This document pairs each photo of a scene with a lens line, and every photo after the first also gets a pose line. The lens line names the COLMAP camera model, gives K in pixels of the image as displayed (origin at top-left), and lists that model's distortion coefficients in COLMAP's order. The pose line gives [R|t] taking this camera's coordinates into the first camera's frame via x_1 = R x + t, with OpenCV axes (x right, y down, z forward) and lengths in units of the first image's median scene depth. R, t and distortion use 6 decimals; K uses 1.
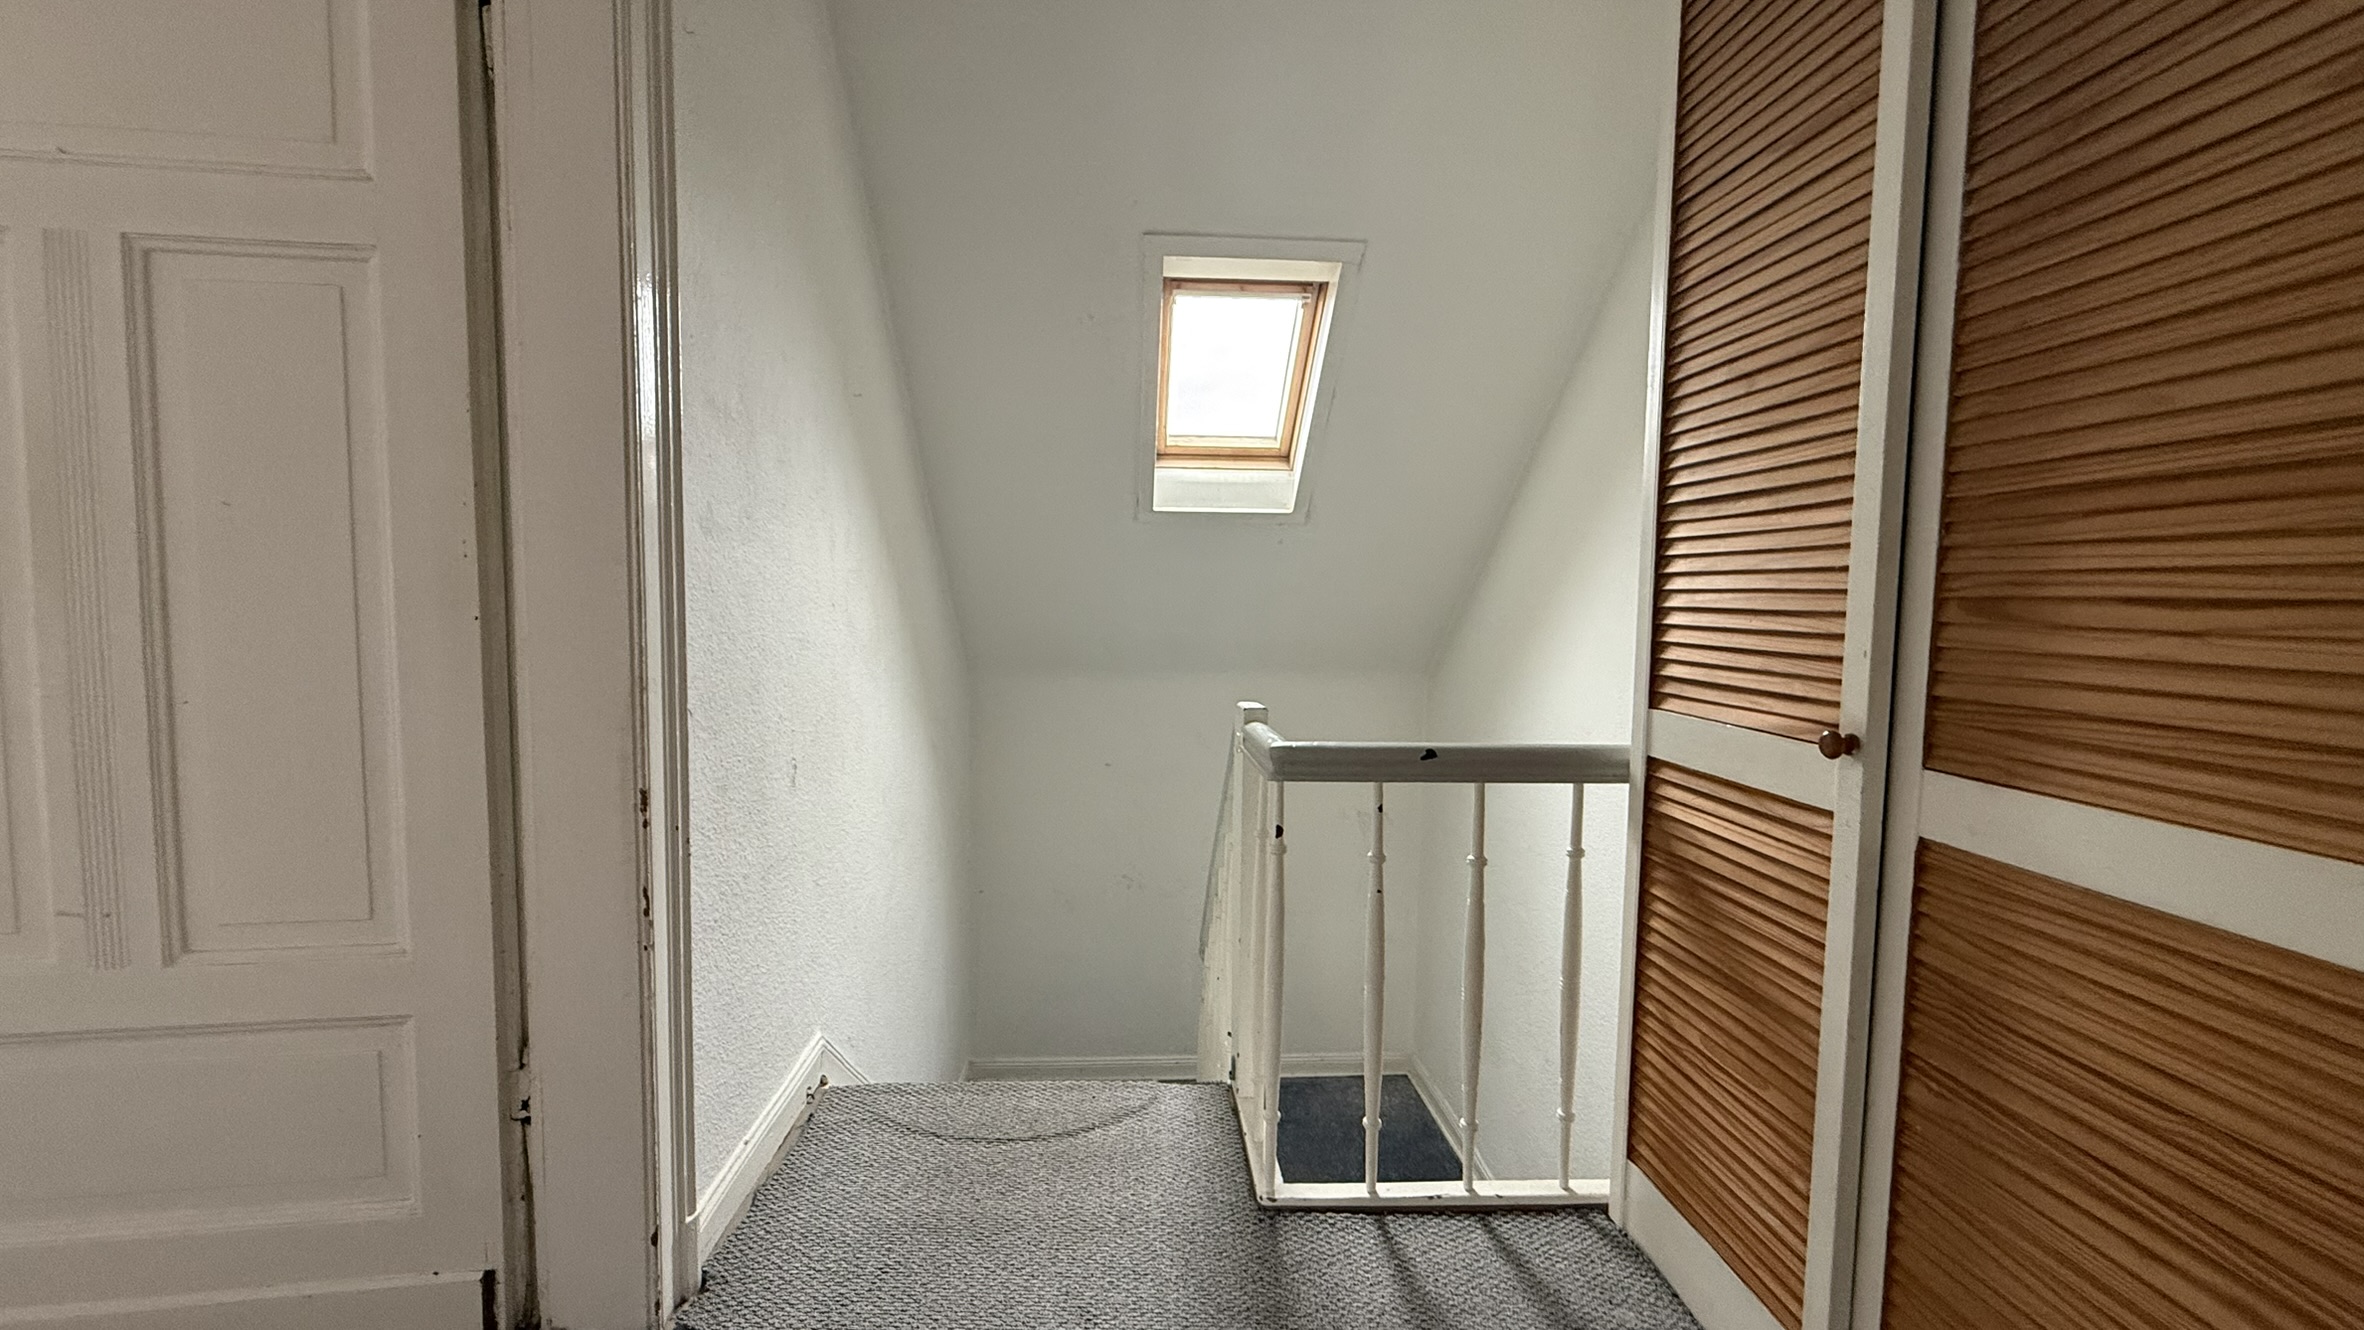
lens RADIAL K [[942.2, 0, 1174.2], [0, 942.2, 662.9], [0, 0, 1]] dist [0.001617, 0.000168]
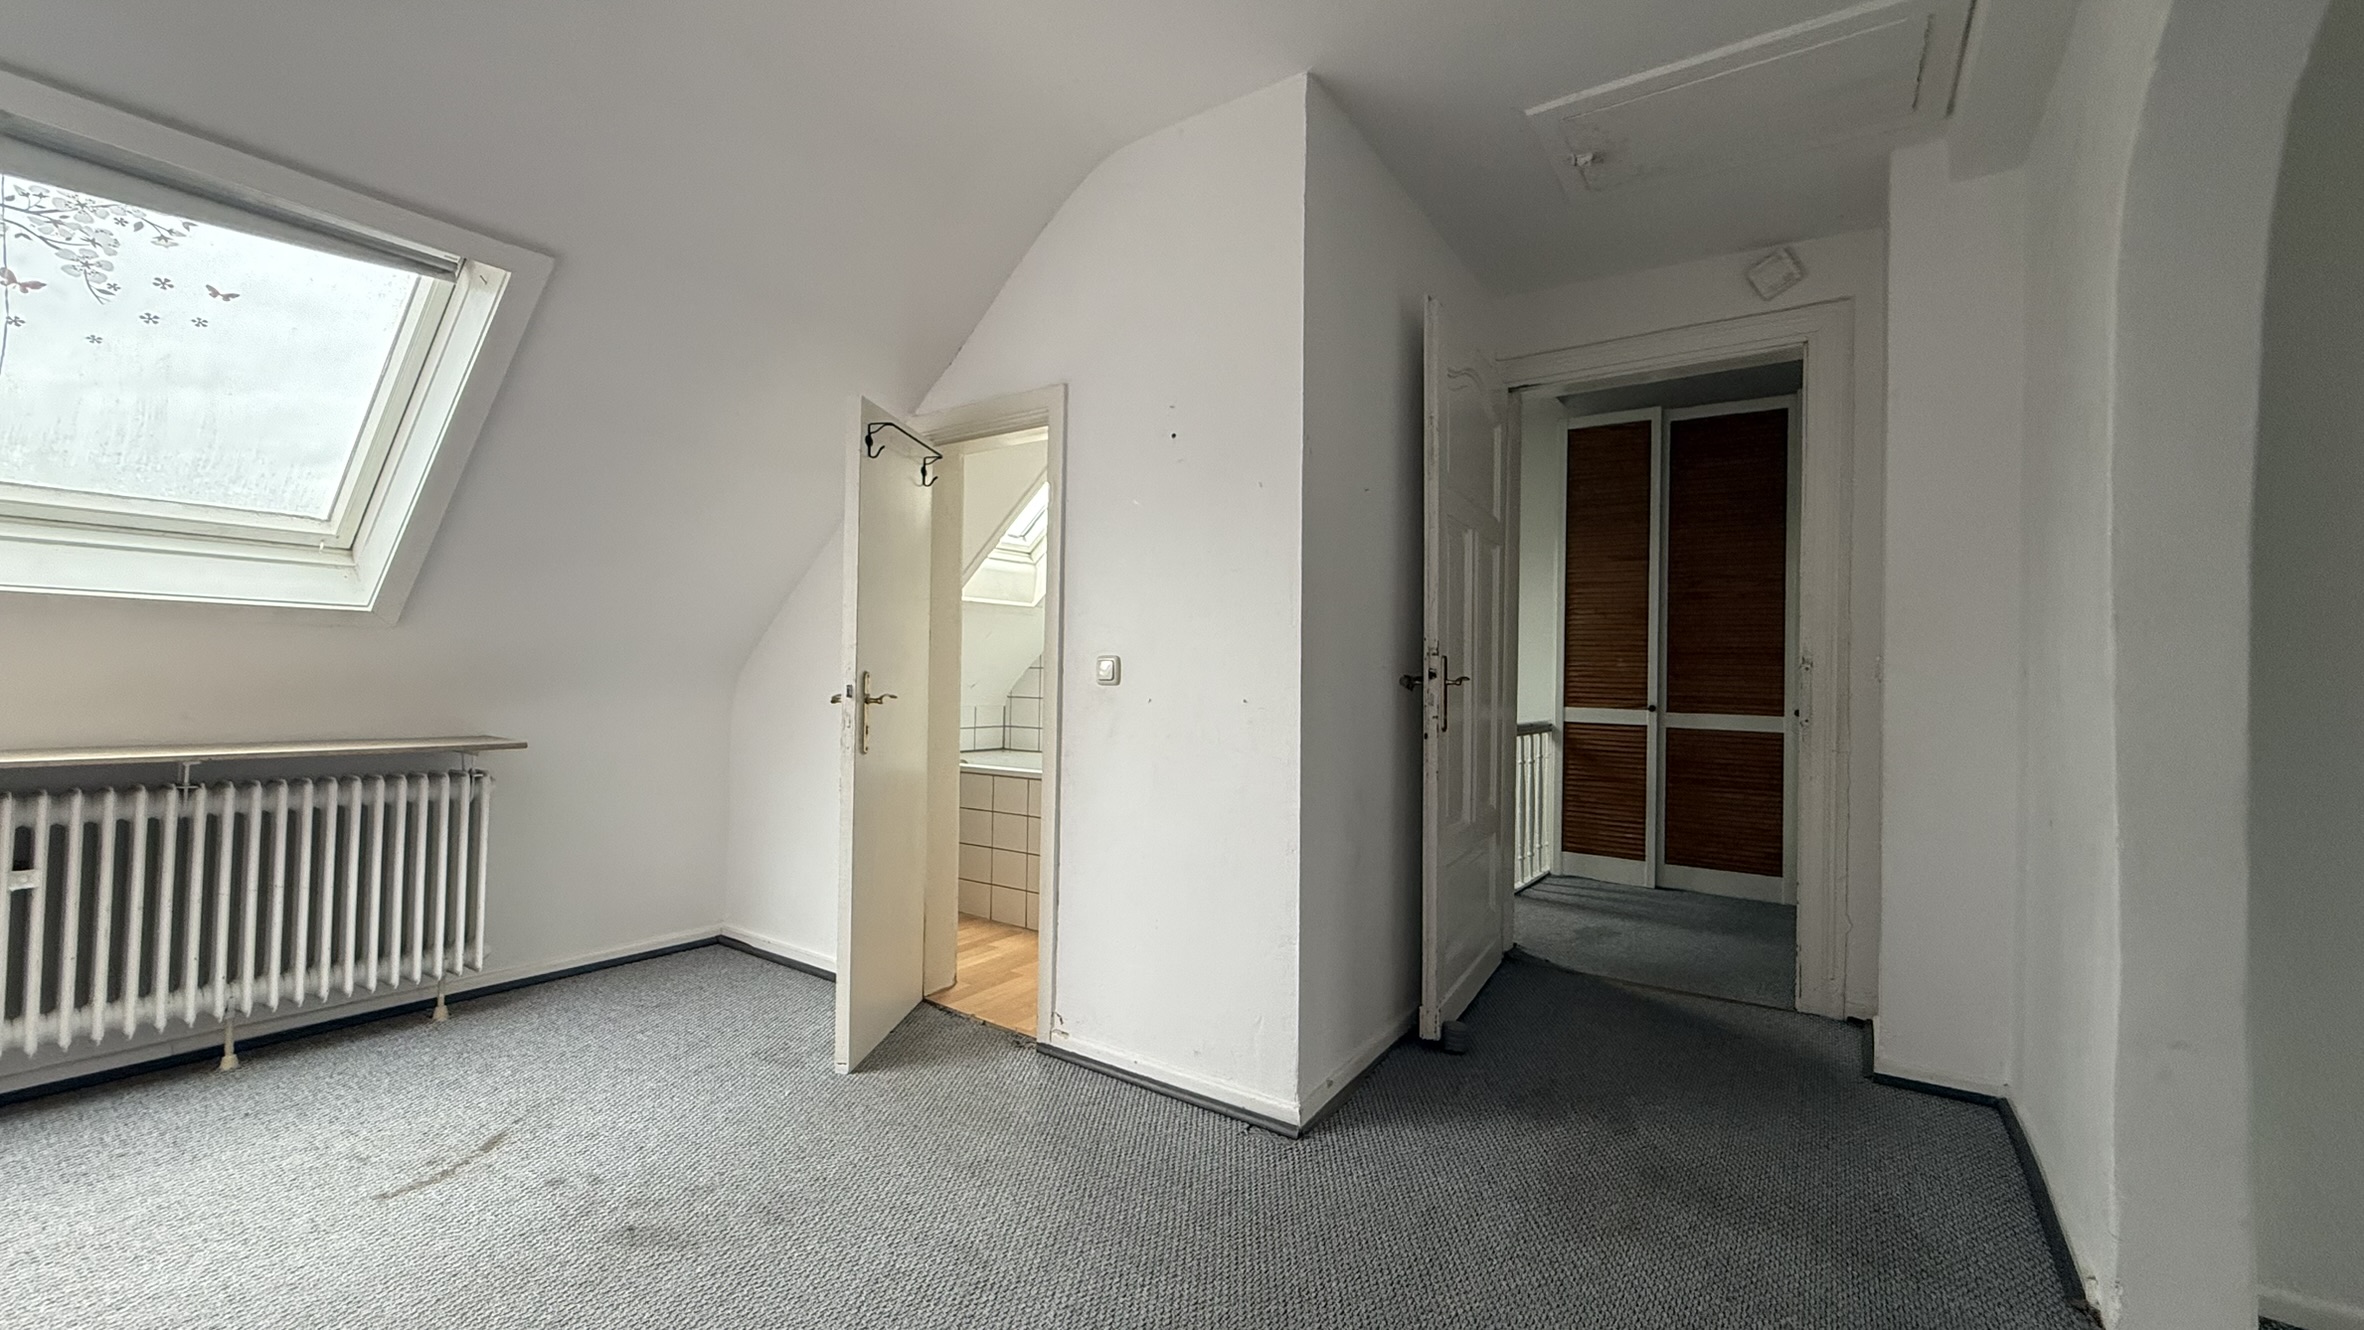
lens RADIAL K [[942.2, 0, 1174.2], [0, 942.2, 662.9], [0, 0, 1]] dist [0.001617, 0.000168]
pose [[0.619873, 0.011071, 0.784624, -3.683225], [0.040648, 0.998105, -0.046196, -0.008953], [-0.783649, 0.060529, 0.618248, 0.045416]]
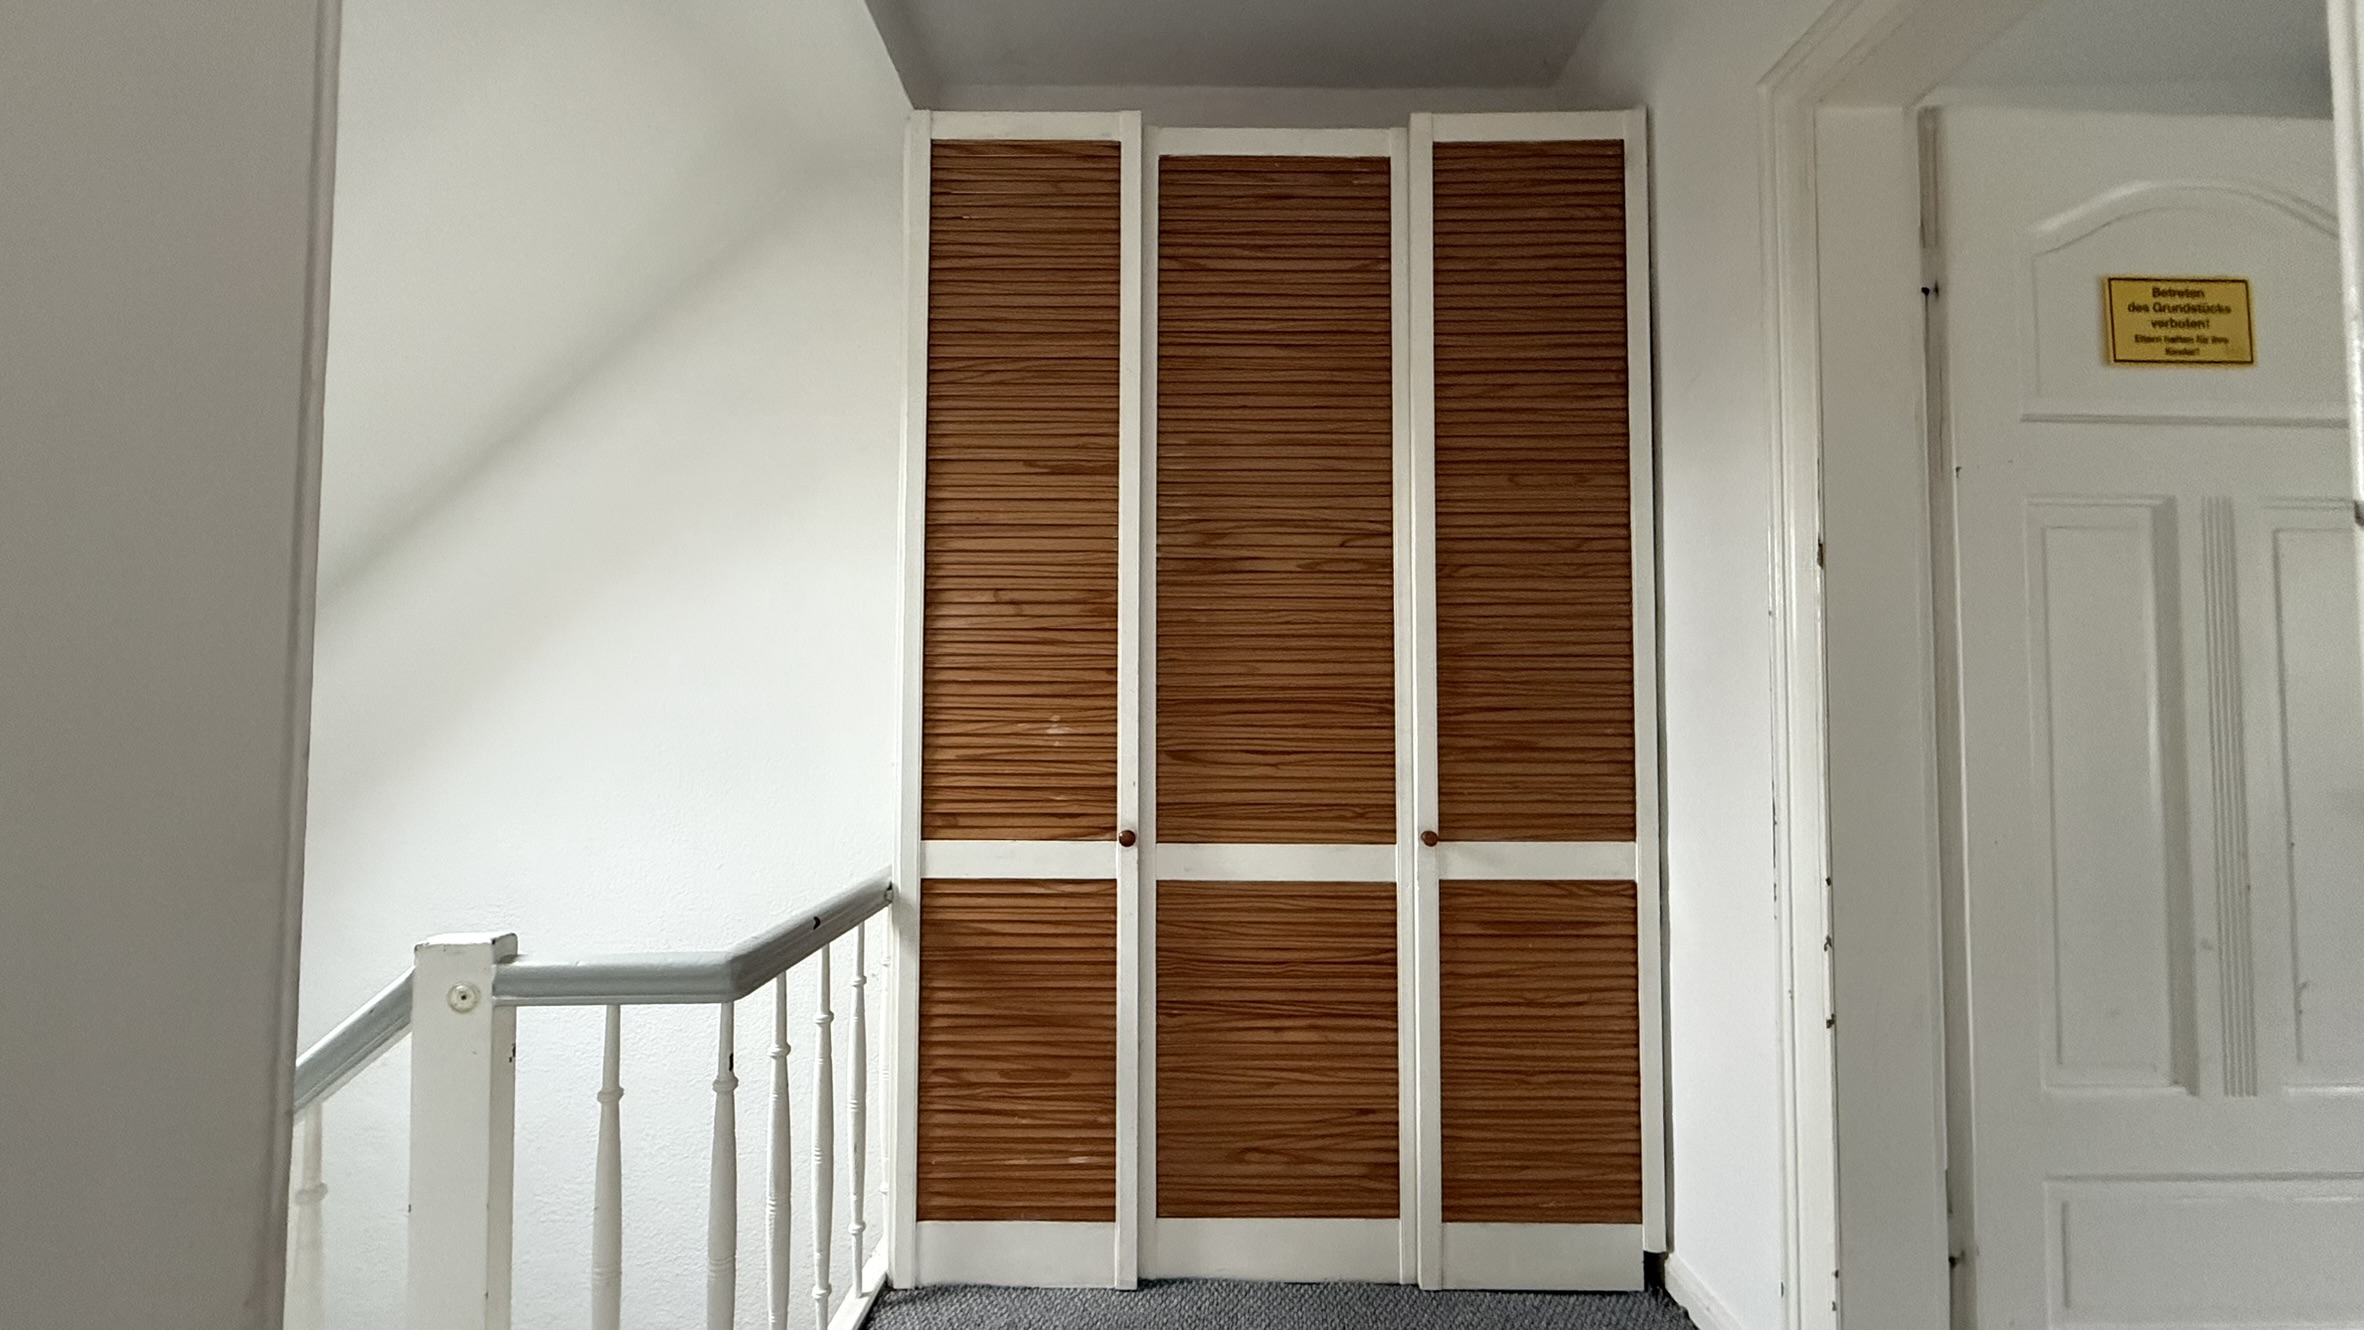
lens RADIAL K [[942.2, 0, 1174.2], [0, 942.2, 662.9], [0, 0, 1]] dist [0.001617, 0.000168]
pose [[0.067168, 0.028965, 0.997321, -0.940676], [0.067427, 0.997162, -0.033502, -0.156865], [-0.995461, 0.069497, 0.065024, 0.724886]]
